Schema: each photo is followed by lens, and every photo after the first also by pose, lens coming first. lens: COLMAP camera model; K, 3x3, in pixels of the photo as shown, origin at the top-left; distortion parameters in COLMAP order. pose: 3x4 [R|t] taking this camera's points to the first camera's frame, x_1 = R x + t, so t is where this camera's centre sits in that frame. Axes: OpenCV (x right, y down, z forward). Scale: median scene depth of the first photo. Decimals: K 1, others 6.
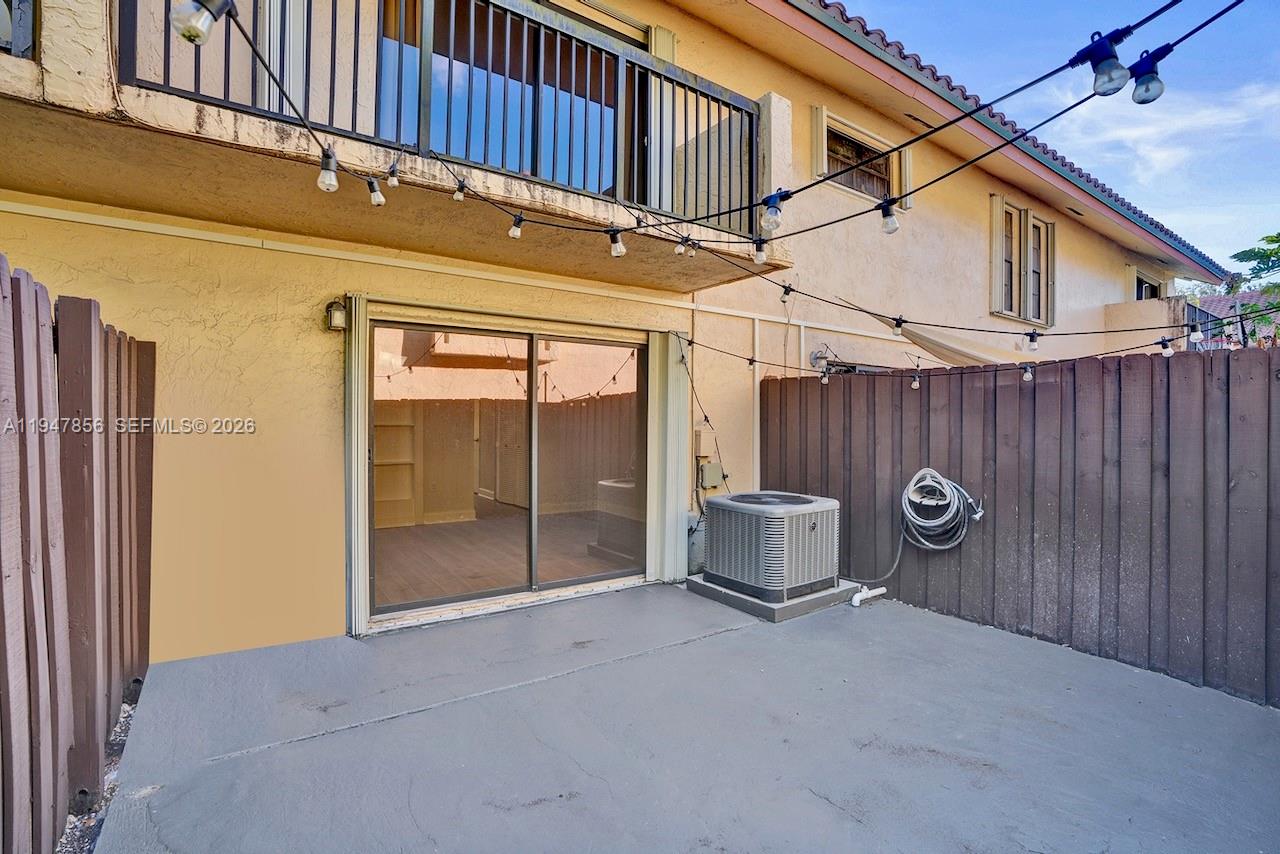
lens RADIAL K [[592.3, 0, 643.8], [0, 592.3, 421.0], [0, 0, 1]] dist [-0.058850, 0.015400]
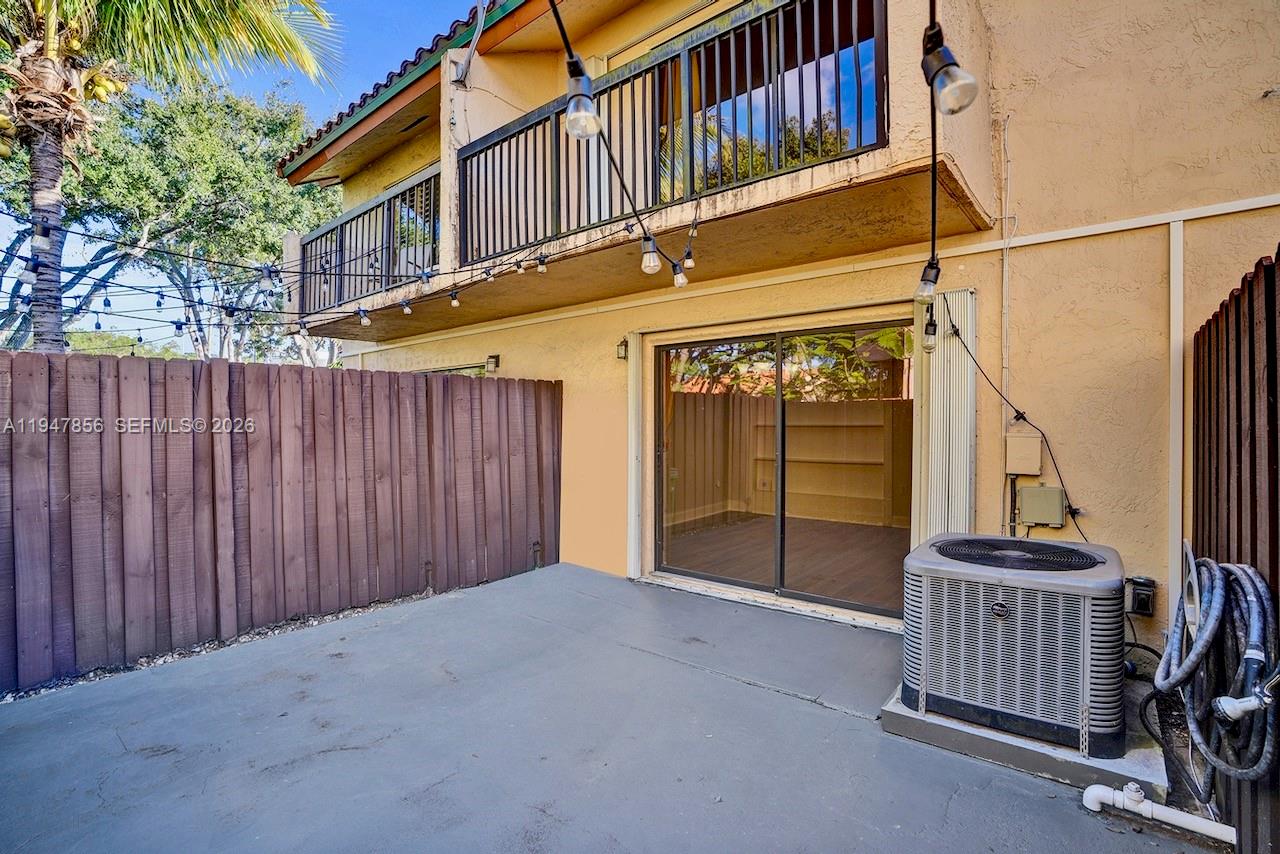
lens RADIAL K [[592.3, 0, 643.8], [0, 592.3, 428.6], [0, 0, 1]] dist [-0.058850, 0.015400]
pose [[0.273149, 0.005903, -0.961954, 0.717266], [0.010603, 0.999902, 0.009147, -0.000166], [0.961913, -0.012698, 0.273060, 0.537199]]
